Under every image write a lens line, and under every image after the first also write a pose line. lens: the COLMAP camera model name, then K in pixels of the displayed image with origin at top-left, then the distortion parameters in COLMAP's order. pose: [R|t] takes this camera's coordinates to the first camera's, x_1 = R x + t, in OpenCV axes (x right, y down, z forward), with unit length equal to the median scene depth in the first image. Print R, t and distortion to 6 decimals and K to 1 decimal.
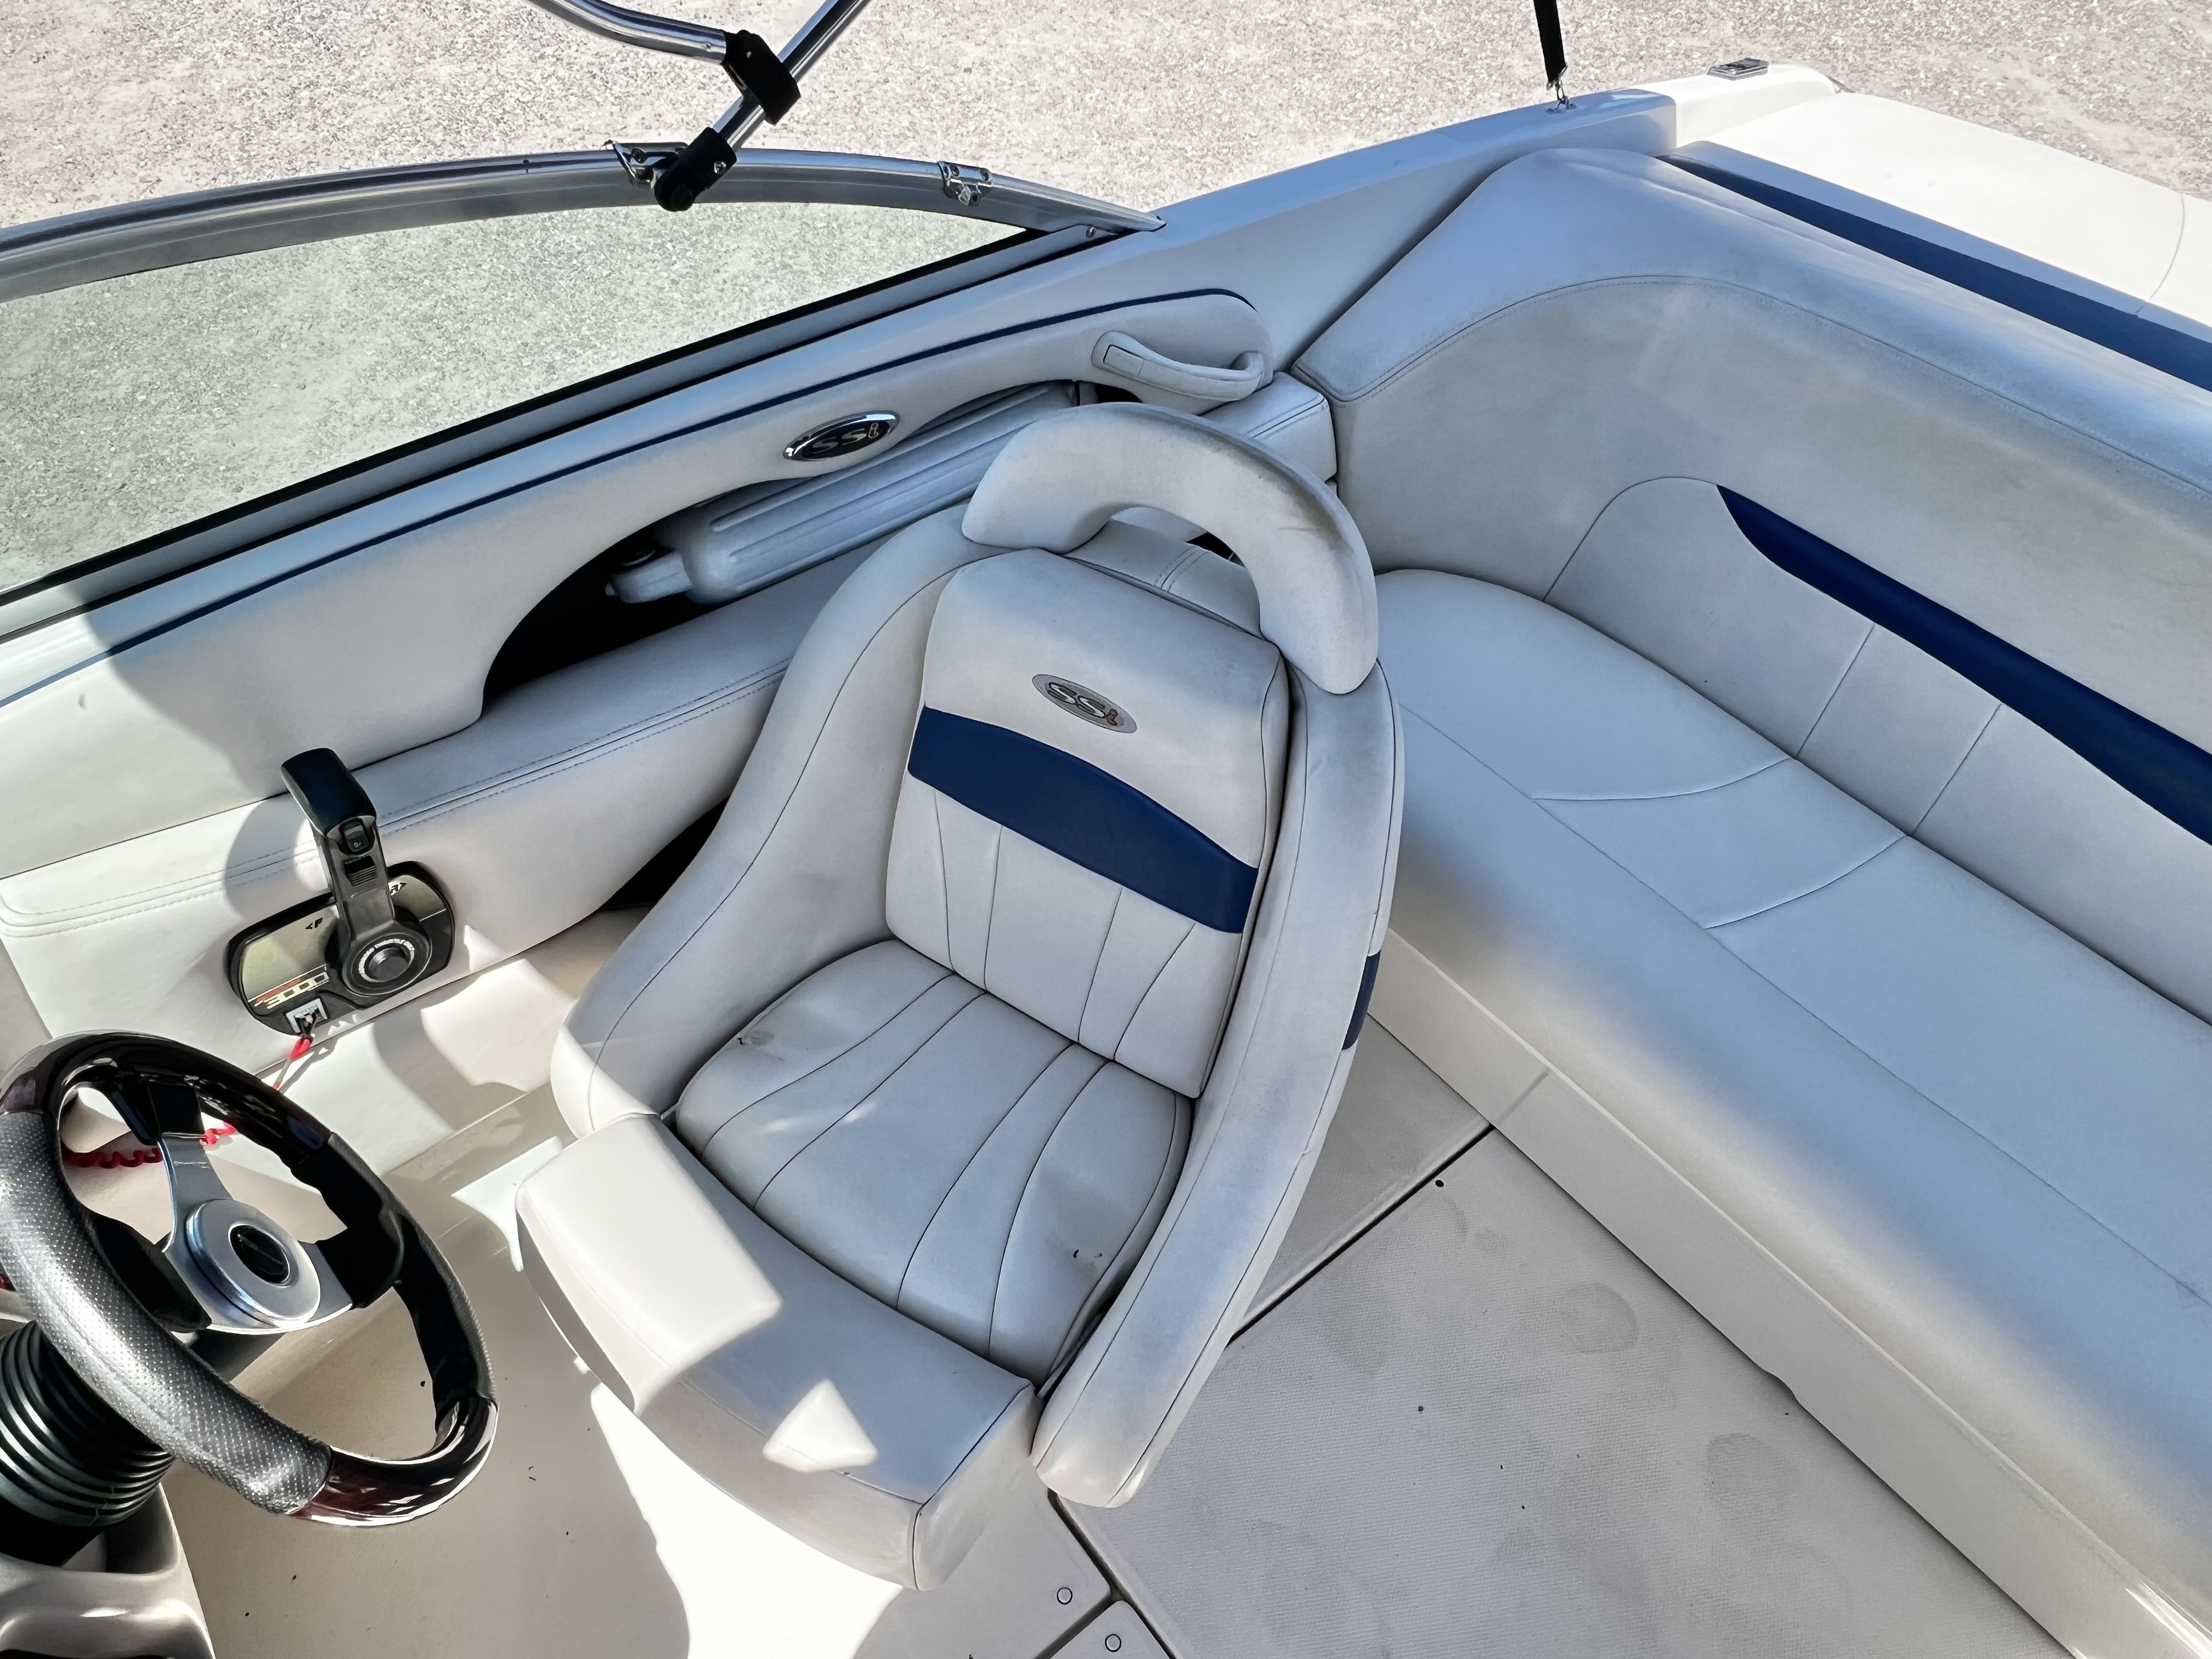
lens RADIAL K [[1421.6, 0, 1081.2], [0, 1421.6, 832.9], [0, 0, 1]] dist [-0.003976, 0.002068]
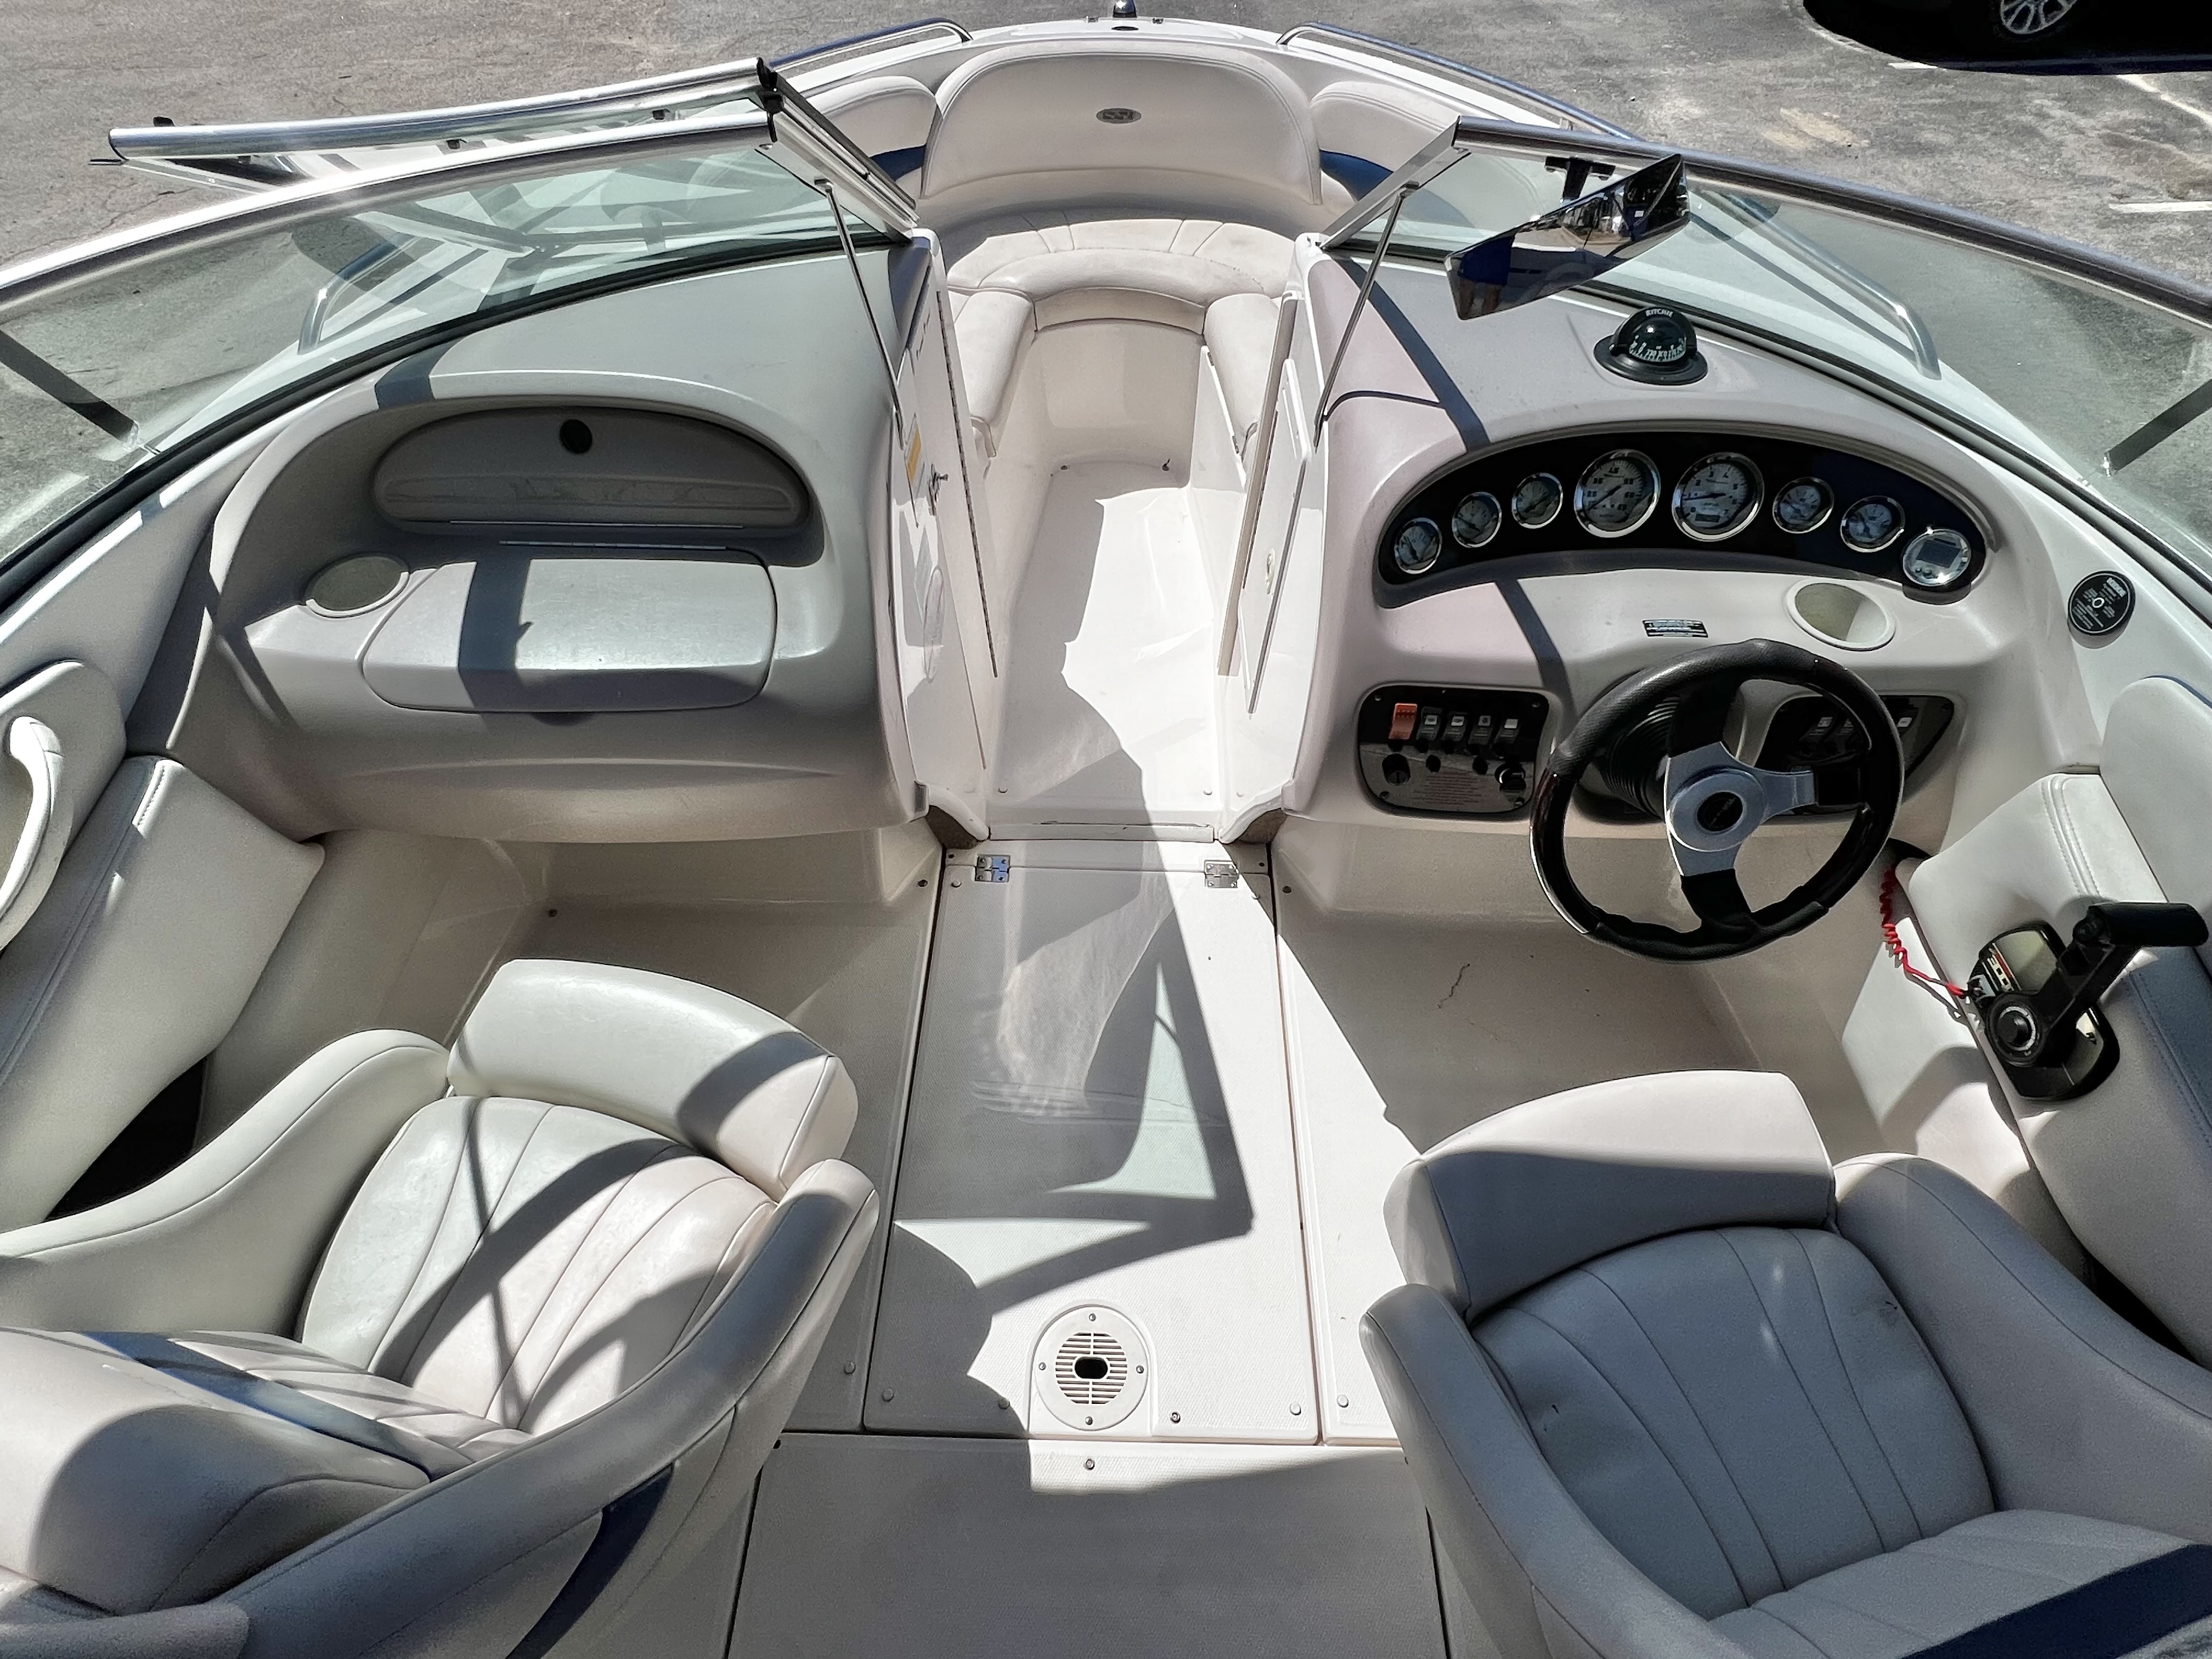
lens RADIAL K [[1149.9, 0, 1100.6], [0, 1149.9, 832.3], [0, 0, 1]] dist [-0.001680, 0.000669]
pose [[-0.638498, 0.572685, -0.514152, 0.342341], [-0.576418, 0.086821, 0.812529, -0.219671], [0.509963, 0.815165, 0.274671, 0.152311]]
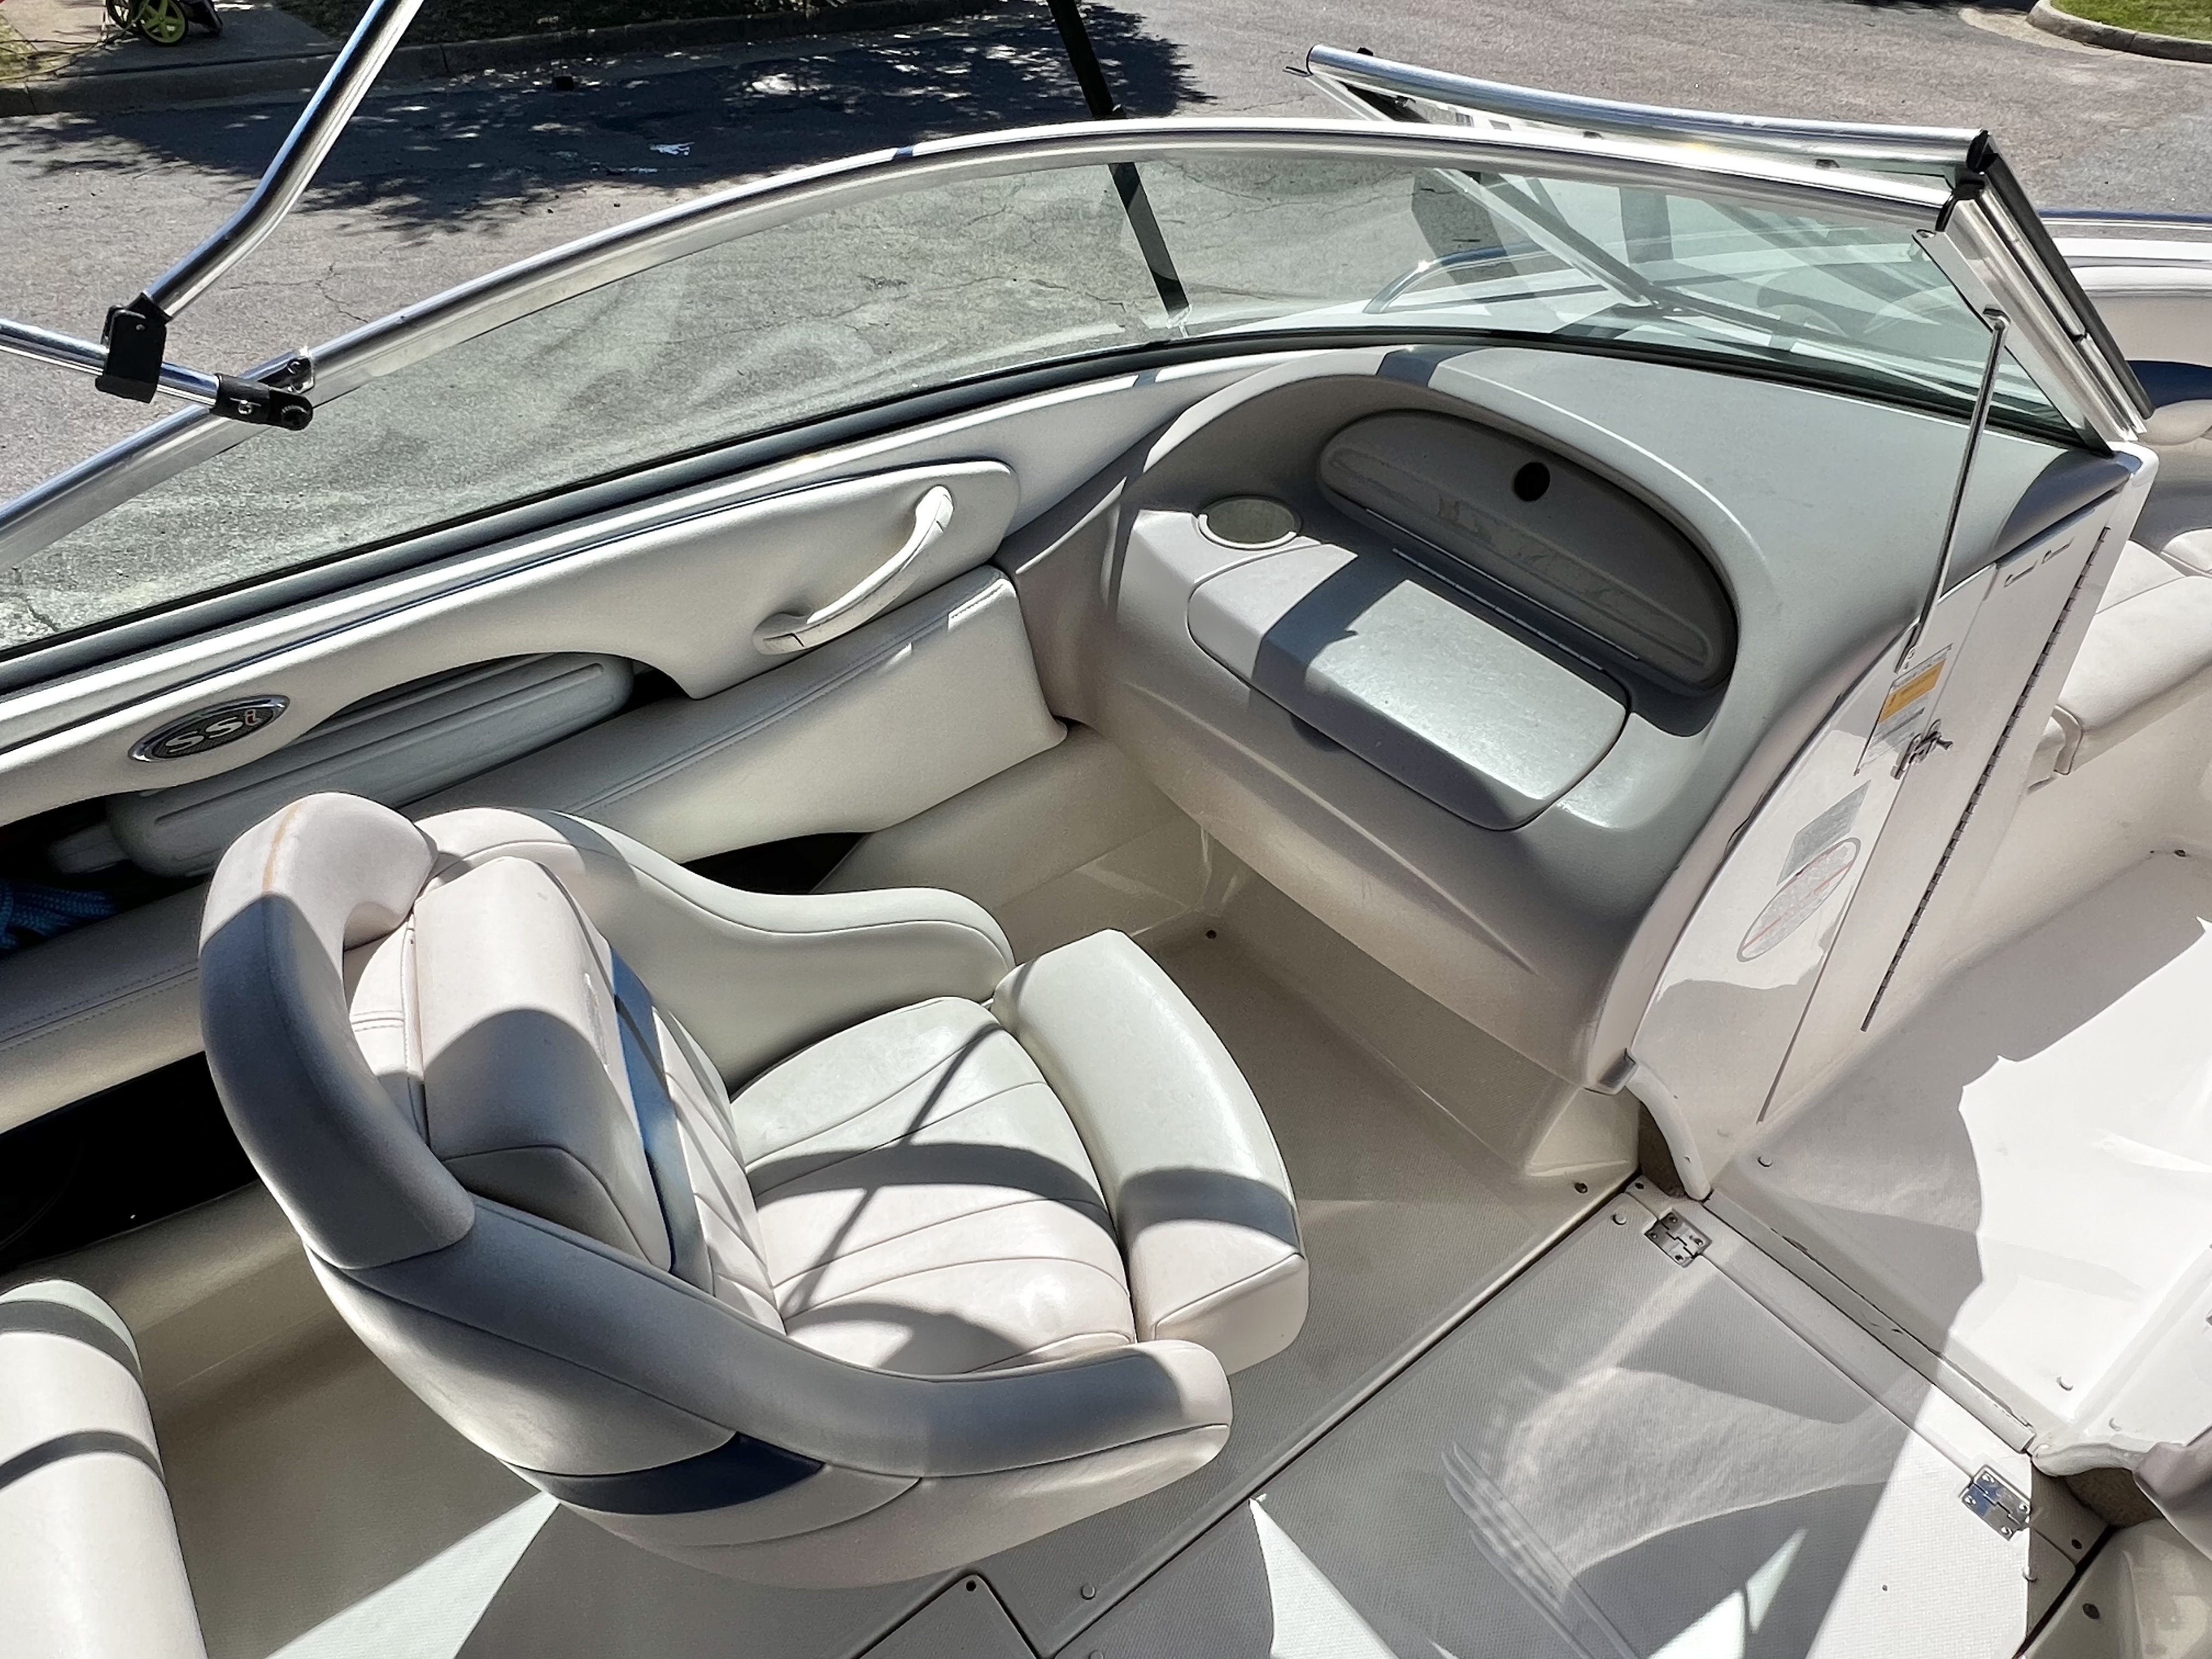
lens RADIAL K [[1421.6, 0, 1090.9], [0, 1421.6, 833.1], [0, 0, 1]] dist [-0.003976, 0.002068]
pose [[-0.999336, -0.033683, -0.013880, 0.264787], [-0.014600, 0.021239, 0.999668, -0.215070], [-0.033377, 0.999207, -0.021716, 0.200693]]
